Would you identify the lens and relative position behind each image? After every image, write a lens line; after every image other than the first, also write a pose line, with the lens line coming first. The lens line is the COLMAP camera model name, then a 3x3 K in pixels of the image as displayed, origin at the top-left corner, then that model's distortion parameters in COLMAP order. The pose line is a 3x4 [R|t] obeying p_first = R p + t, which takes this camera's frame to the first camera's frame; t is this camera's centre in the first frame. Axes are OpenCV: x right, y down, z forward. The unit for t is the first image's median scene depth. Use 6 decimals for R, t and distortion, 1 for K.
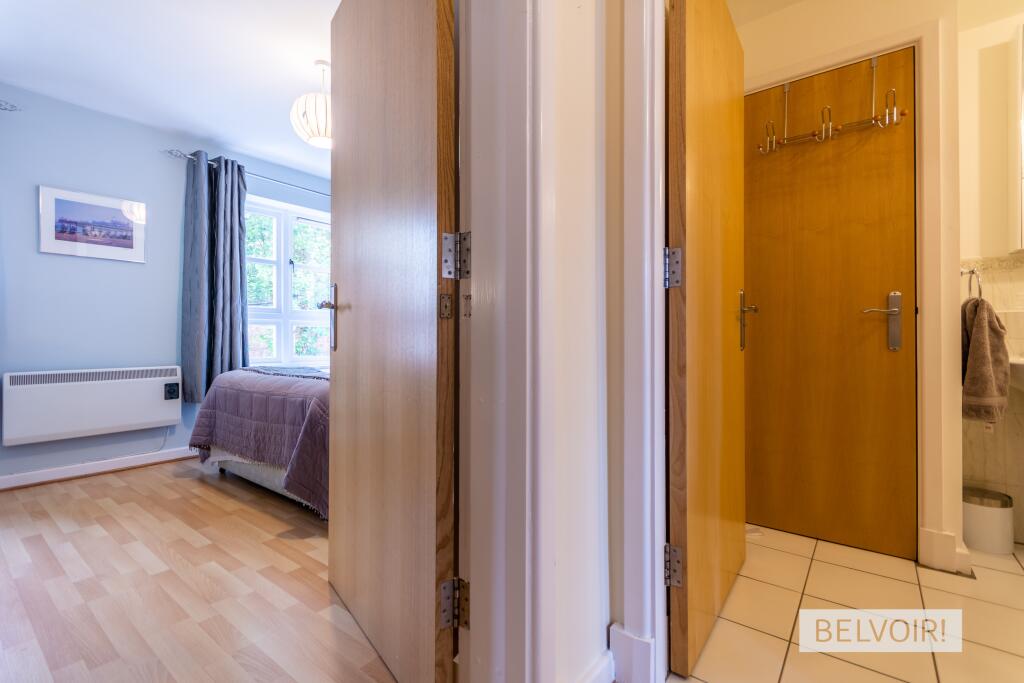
lens RADIAL K [[461.0, 0, 513.2], [0, 461.0, 336.3], [0, 0, 1]] dist [0.012503, -0.004021]
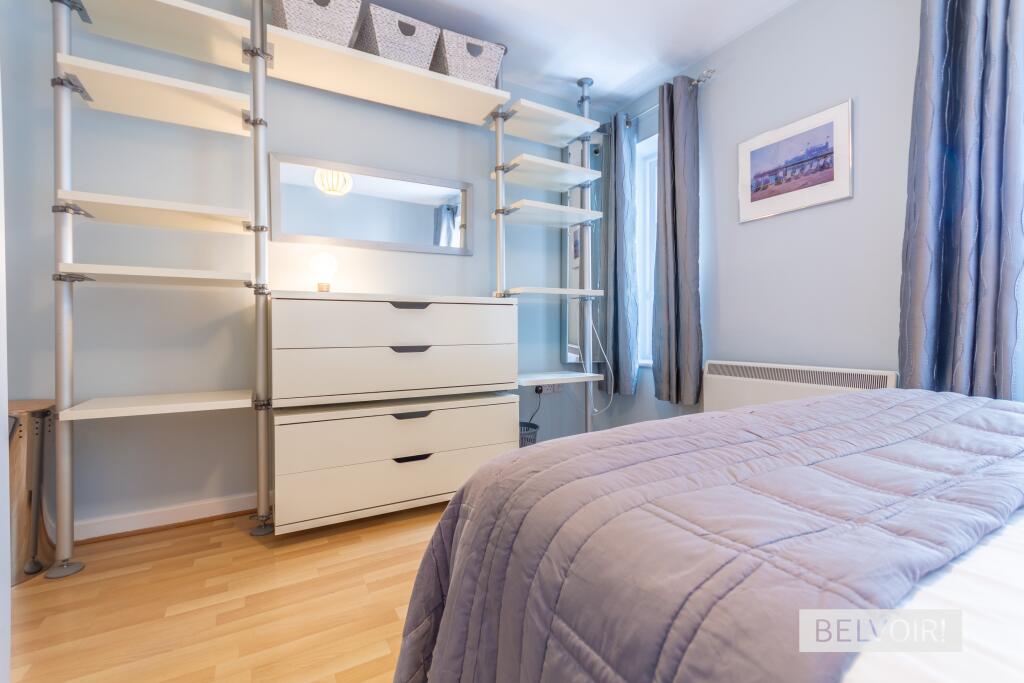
lens RADIAL K [[461.0, 0, 514.4], [0, 461.0, 335.2], [0, 0, 1]] dist [0.012503, -0.004021]
pose [[-0.389450, 0.013435, -0.920950, -0.062126], [0.010668, 0.999892, 0.010075, 0.012099], [0.920986, -0.005901, -0.389551, 0.850740]]
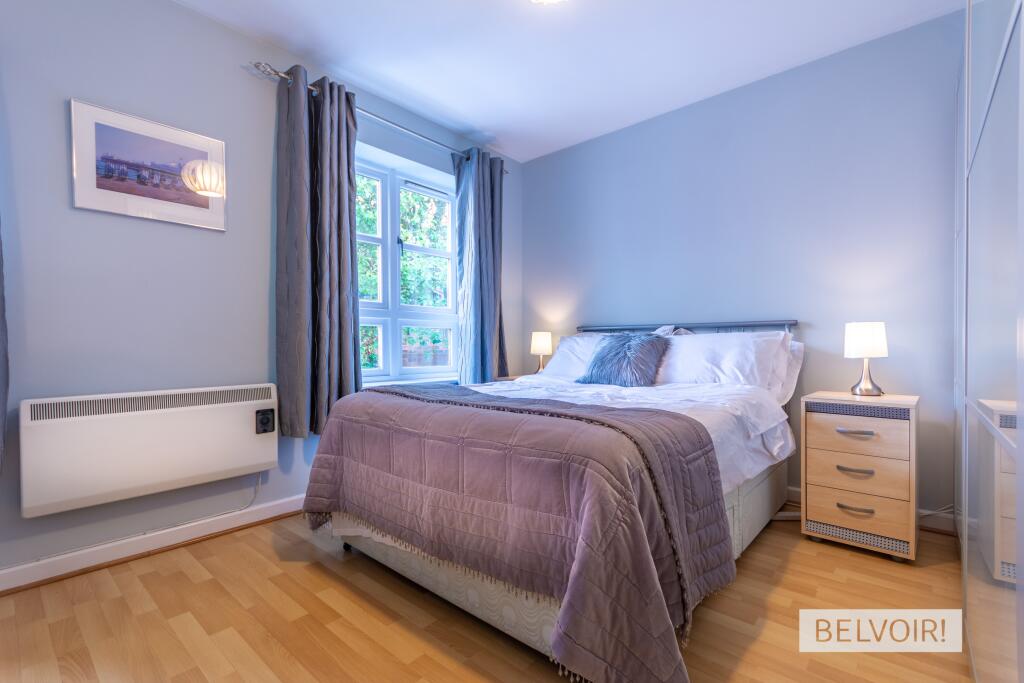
lens RADIAL K [[461.0, 0, 513.6], [0, 461.0, 350.1], [0, 0, 1]] dist [0.012503, -0.004021]
pose [[0.998278, -0.000957, -0.058646, -0.344875], [0.002092, 0.999812, 0.019296, 0.002489], [0.058617, -0.019385, 0.998092, 0.359249]]
